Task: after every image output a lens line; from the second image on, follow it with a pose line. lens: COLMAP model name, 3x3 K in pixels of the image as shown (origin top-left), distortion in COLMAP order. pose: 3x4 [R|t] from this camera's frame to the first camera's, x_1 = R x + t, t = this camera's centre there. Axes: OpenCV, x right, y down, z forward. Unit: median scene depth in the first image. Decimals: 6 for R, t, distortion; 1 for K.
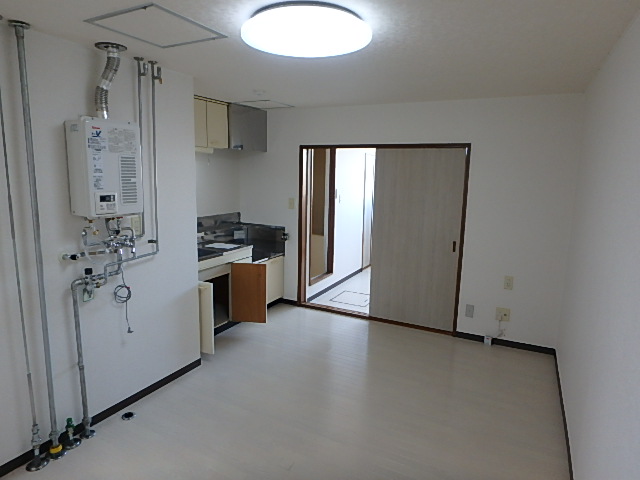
lens RADIAL K [[414.4, 0, 320.0], [0, 414.4, 240.0], [0, 0, 1]] dist [-0.027941, 0.004489]
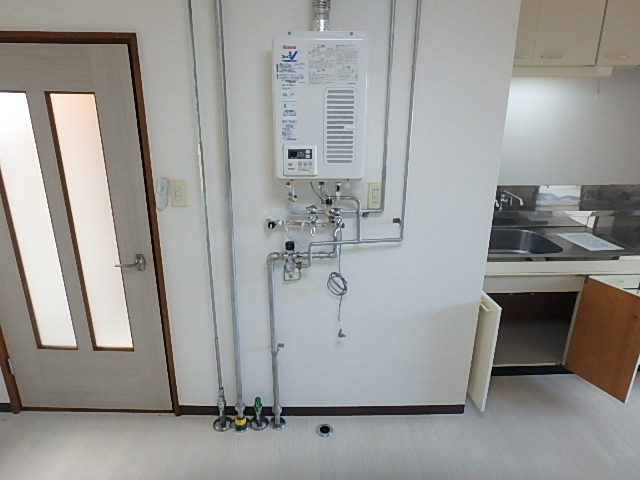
lens RADIAL K [[414.4, 0, 320.0], [0, 414.4, 240.0], [0, 0, 1]] dist [-0.027941, 0.004489]
pose [[0.473456, 0.267497, -0.839217, 0.116749], [-0.134494, 0.963553, 0.231252, -0.122925], [0.870489, 0.003382, 0.492176, 0.663611]]
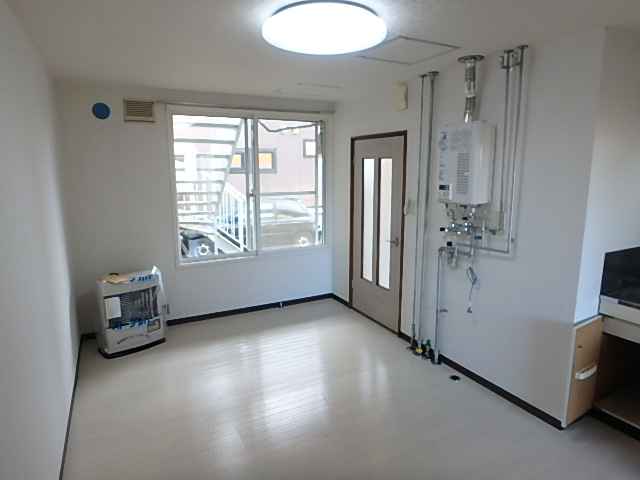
lens RADIAL K [[390.1, 0, 319.9], [0, 390.1, 225.3], [0, 0, 1]] dist [0.000309, 0.001044]
pose [[-0.564077, 0.104159, -0.819126, 0.664817], [-0.139807, 0.965642, 0.219066, -0.191251], [0.813800, 0.238089, -0.530134, 1.305323]]
